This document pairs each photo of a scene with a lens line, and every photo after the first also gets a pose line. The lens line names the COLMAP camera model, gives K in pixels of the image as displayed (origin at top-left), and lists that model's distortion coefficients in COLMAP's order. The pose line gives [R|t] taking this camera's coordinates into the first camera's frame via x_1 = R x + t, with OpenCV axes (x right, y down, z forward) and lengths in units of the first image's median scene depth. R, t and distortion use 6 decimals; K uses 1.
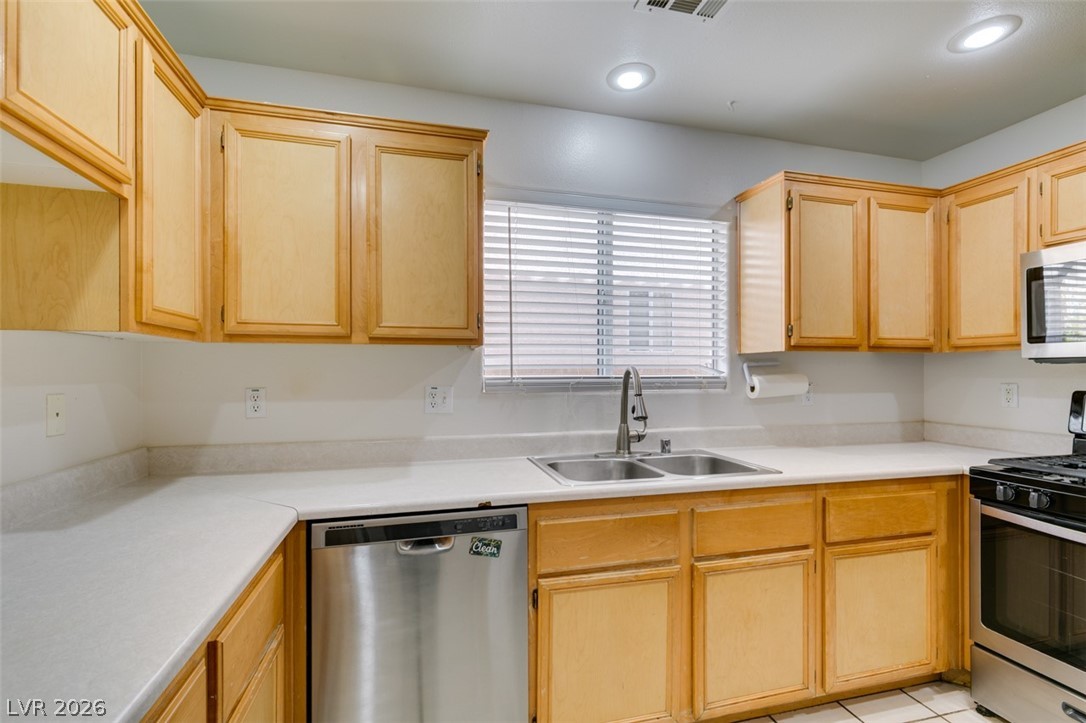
lens RADIAL K [[491.9, 0, 543.0], [0, 491.9, 361.5], [0, 0, 1]] dist [-0.000674, -0.000169]
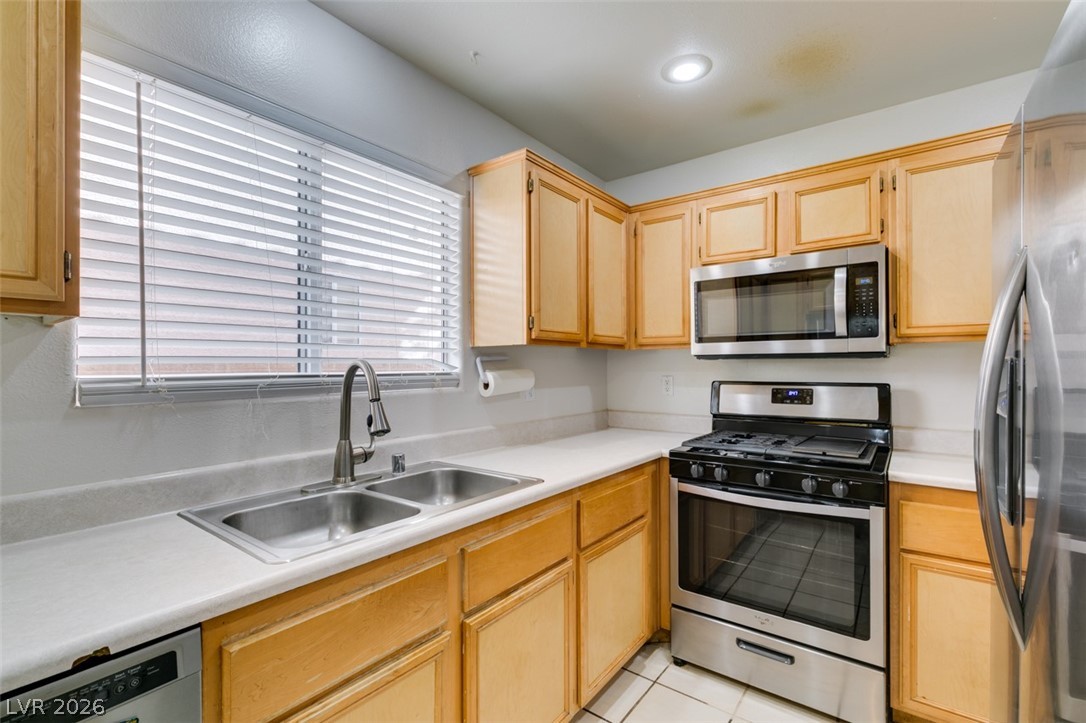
lens RADIAL K [[485.0, 0, 543.0], [0, 485.0, 361.5], [0, 0, 1]] dist [0.000295, -0.003717]
pose [[0.786945, 0.003916, 0.617010, -0.045738], [-0.009716, 0.999935, 0.006045, 0.005101], [-0.616946, -0.010751, 0.786932, 0.268297]]
